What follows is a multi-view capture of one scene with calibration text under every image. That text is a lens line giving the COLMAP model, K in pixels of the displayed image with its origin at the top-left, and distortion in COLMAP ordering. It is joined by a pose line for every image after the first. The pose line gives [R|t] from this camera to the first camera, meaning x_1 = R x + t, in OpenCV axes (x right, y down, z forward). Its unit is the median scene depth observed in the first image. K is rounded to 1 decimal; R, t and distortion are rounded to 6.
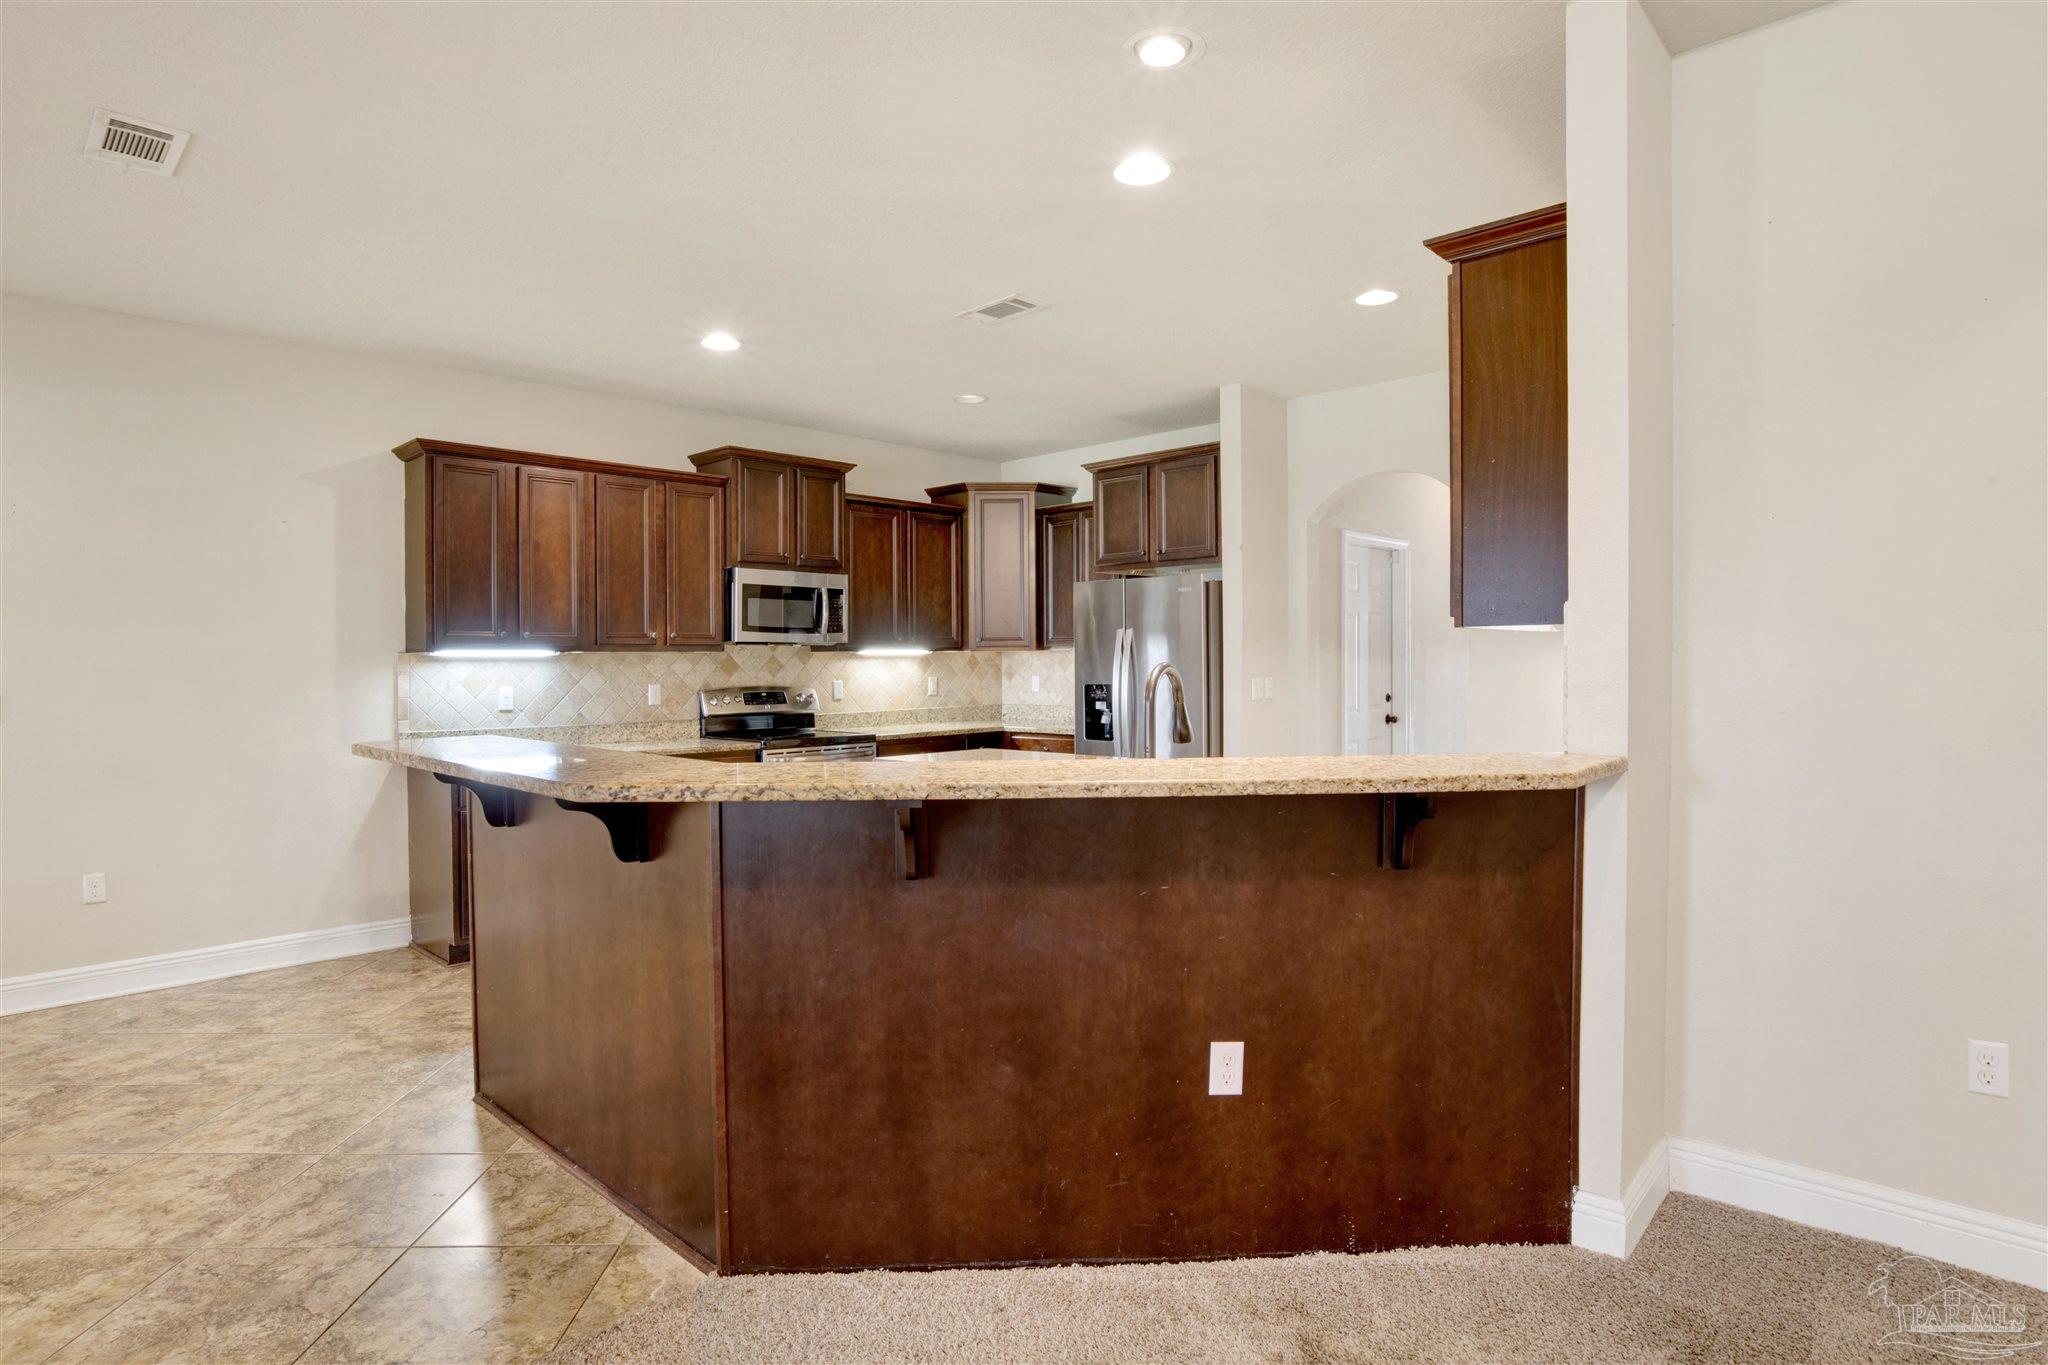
lens RADIAL K [[1084.1, 0, 1029.3], [0, 1084.1, 686.7], [0, 0, 1]] dist [-0.065849, 0.019162]
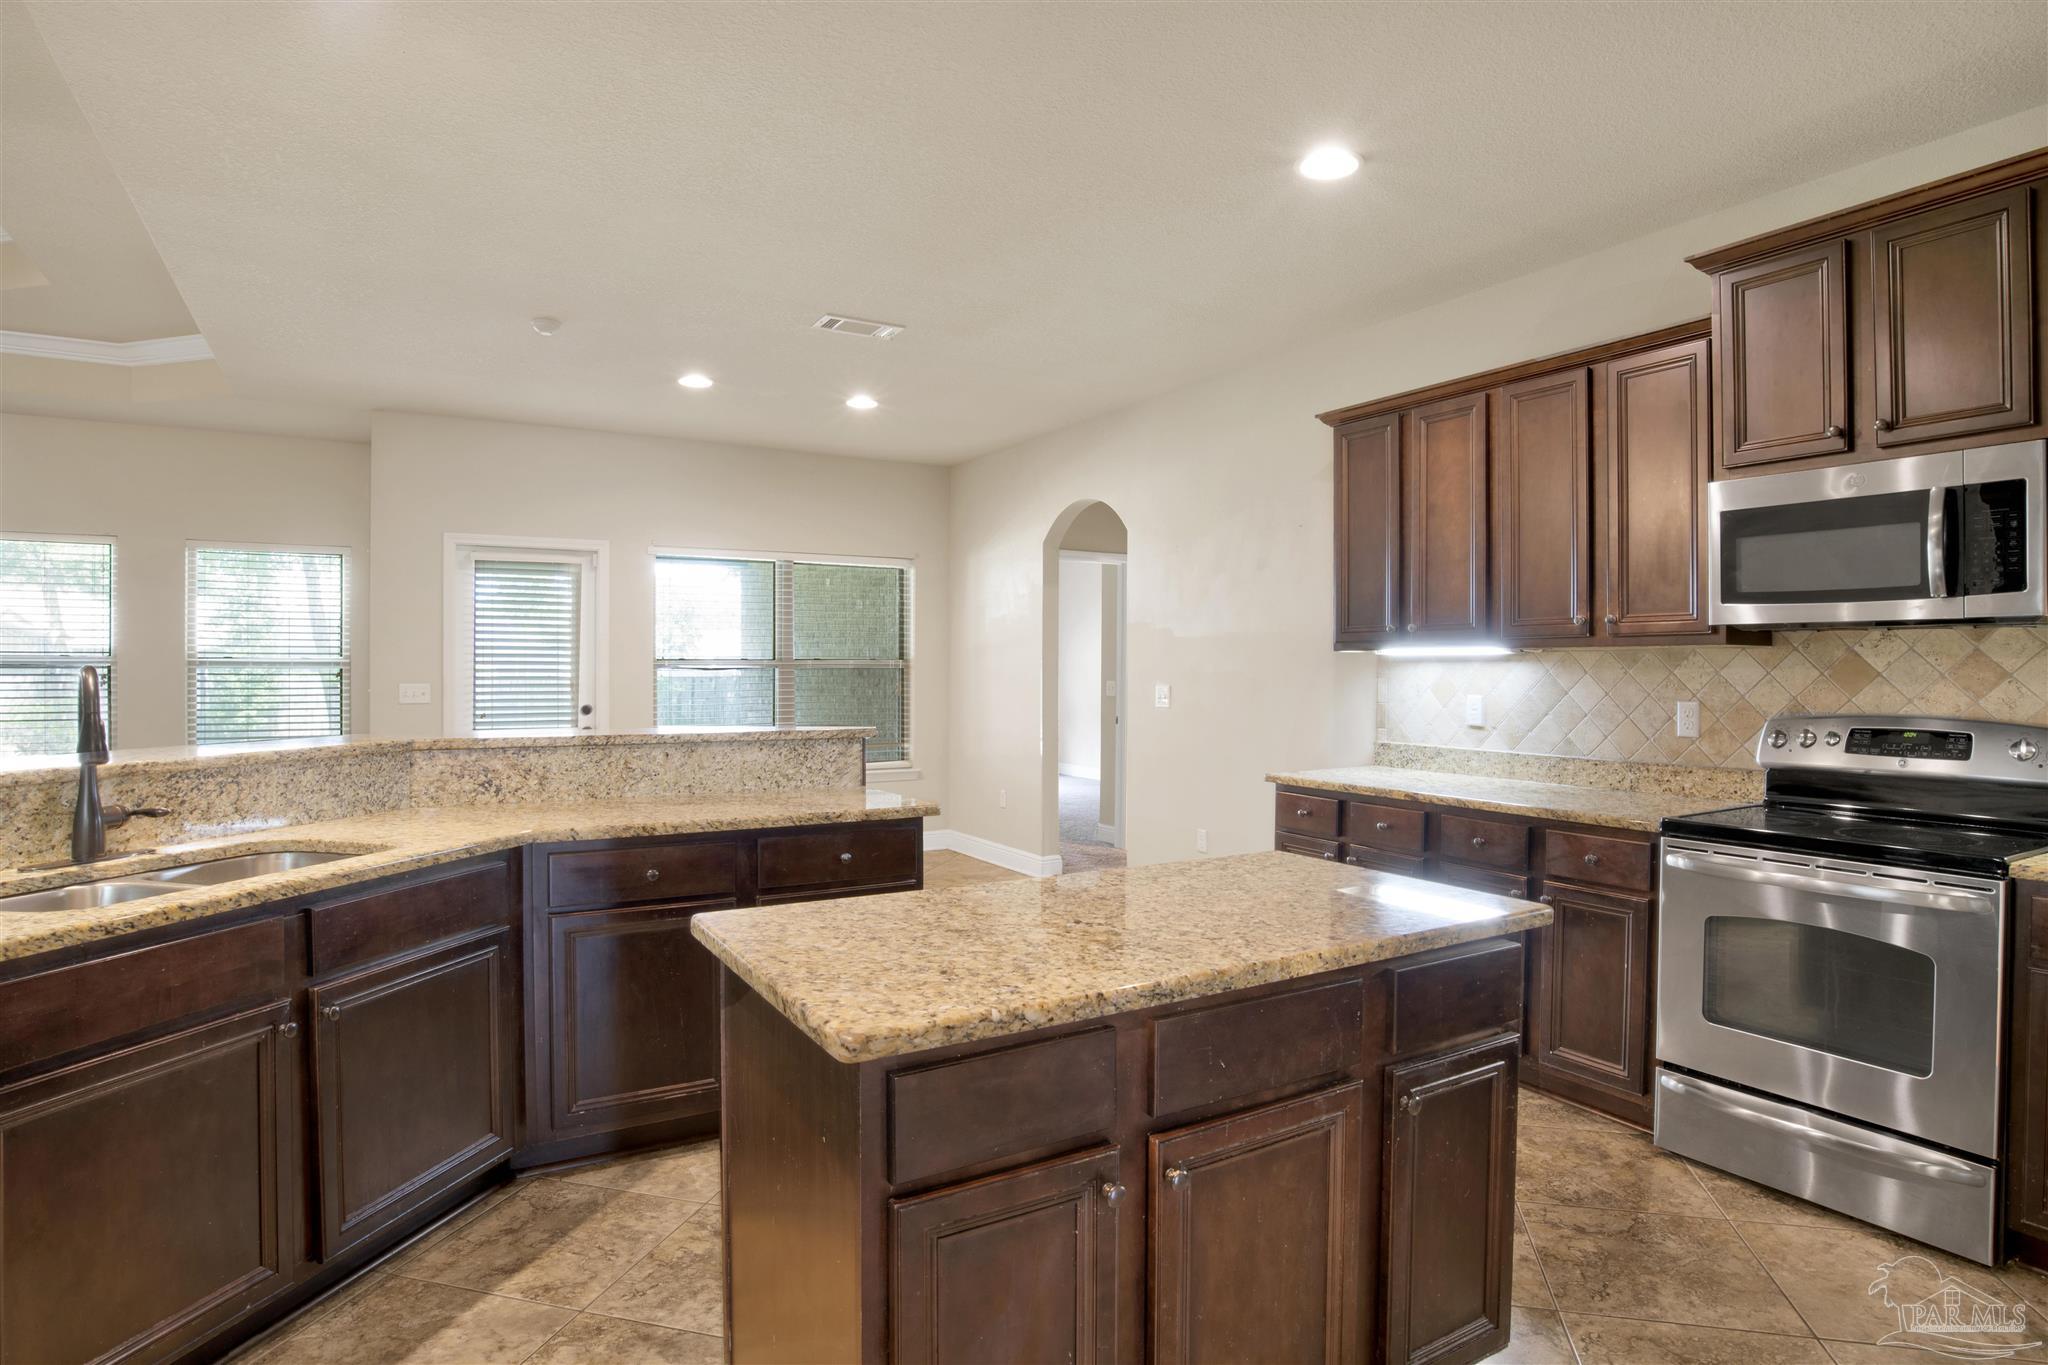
lens RADIAL K [[1084.1, 0, 1072.3], [0, 1084.1, 661.8], [0, 0, 1]] dist [-0.065849, 0.019162]
pose [[-0.250140, 0.001642, -0.968208, 0.336038], [-0.023675, 0.999689, 0.007812, -0.023488], [0.967920, 0.024876, -0.250023, 0.934786]]
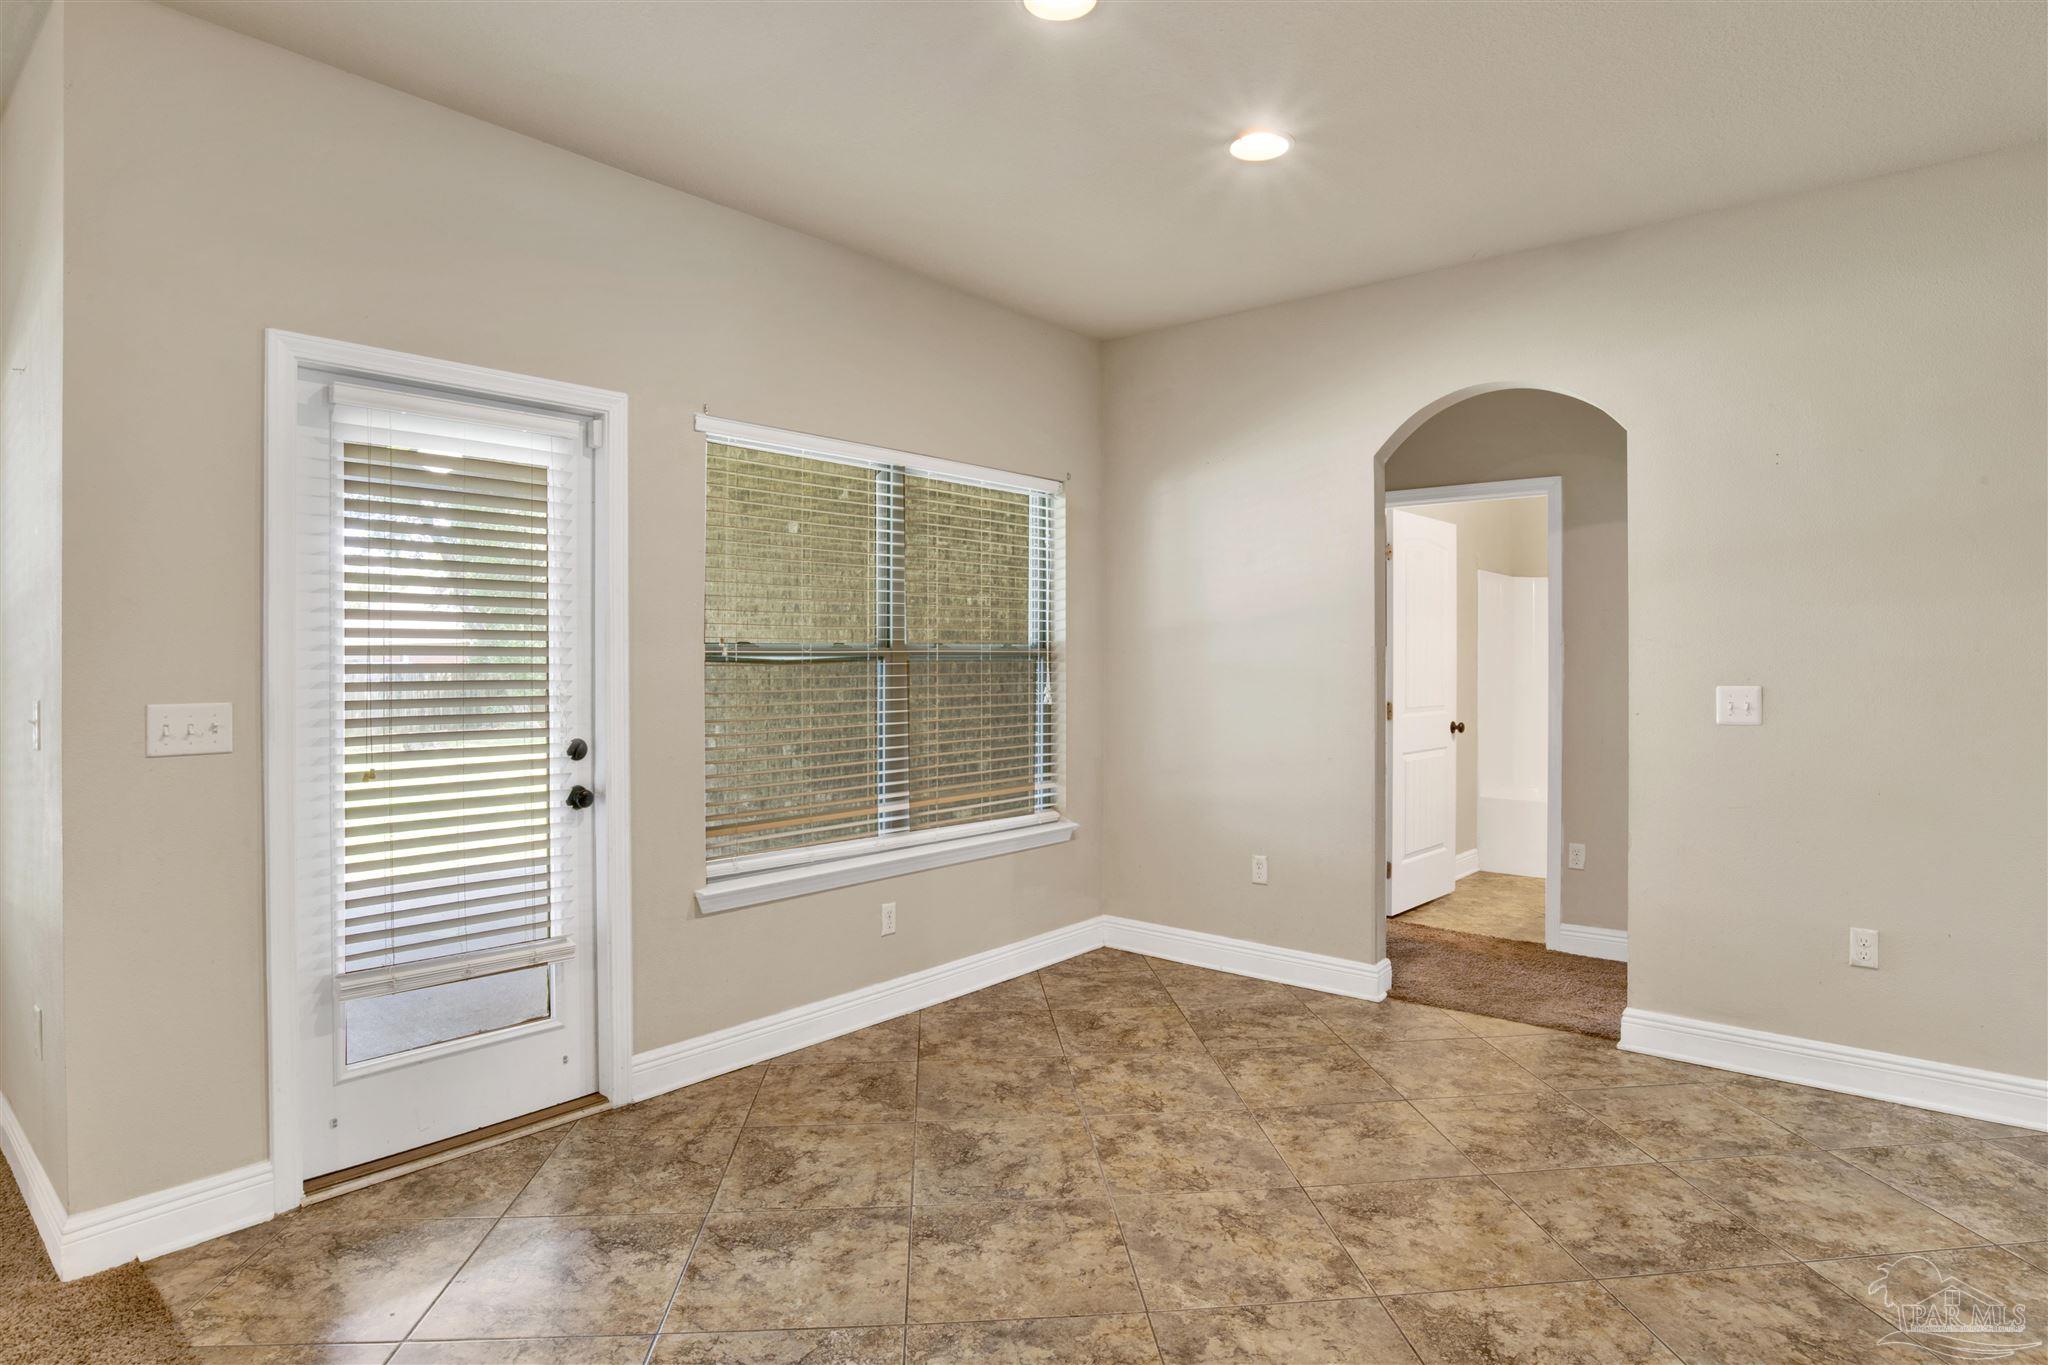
lens RADIAL K [[1084.1, 0, 1042.0], [0, 1084.1, 690.0], [0, 0, 1]] dist [-0.065849, 0.019162]
pose [[0.055391, 0.038409, -0.997726, -0.151750], [-0.026175, 0.998972, 0.037004, -0.007068], [0.998122, 0.024066, 0.056339, 0.295058]]
